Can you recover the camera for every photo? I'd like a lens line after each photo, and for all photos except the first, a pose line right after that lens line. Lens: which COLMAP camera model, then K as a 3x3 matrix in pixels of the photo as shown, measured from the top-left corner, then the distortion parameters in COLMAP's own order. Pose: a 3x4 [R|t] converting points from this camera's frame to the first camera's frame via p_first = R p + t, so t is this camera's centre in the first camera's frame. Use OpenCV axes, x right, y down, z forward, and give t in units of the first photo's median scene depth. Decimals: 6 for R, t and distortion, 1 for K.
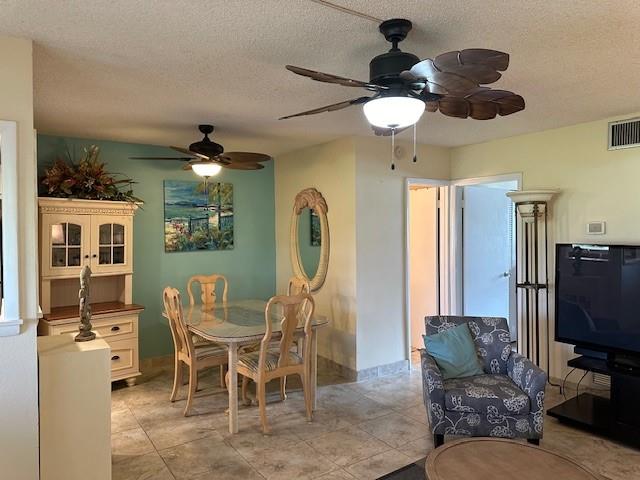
lens RADIAL K [[454.7, 0, 323.1], [0, 454.7, 233.3], [0, 0, 1]] dist [0.077144, -0.076254]
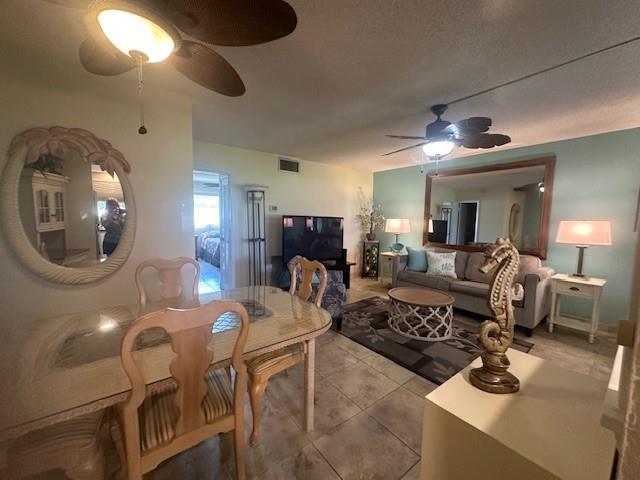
lens RADIAL K [[256.1, 0, 321.6], [0, 256.1, 242.3], [0, 0, 1]] dist [-0.002549, -0.000422]
pose [[-0.056315, -0.086704, 0.994641, -0.423357], [-0.007967, 0.996229, 0.086391, 0.030987], [-0.998381, -0.003059, -0.056793, 0.667591]]
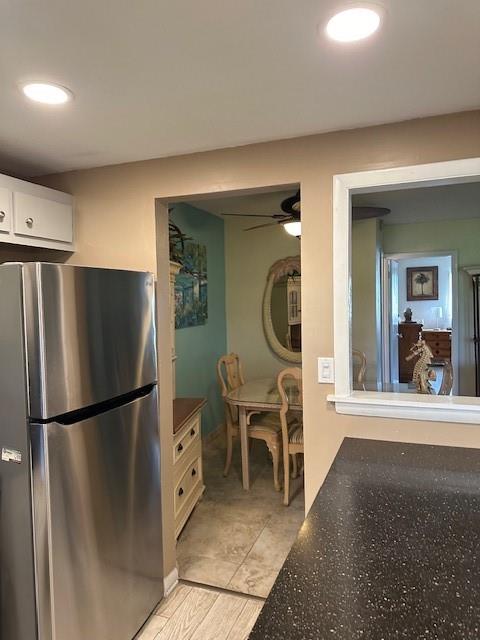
lens RADIAL K [[454.7, 0, 239.0], [0, 454.7, 313.3], [0, 0, 1]] dist [0.077144, -0.076254]
pose [[0.815705, -0.029551, 0.577713, -0.677881], [0.024130, 0.999563, 0.017059, 0.002350], [-0.577965, 0.000025, 0.816062, 0.292307]]
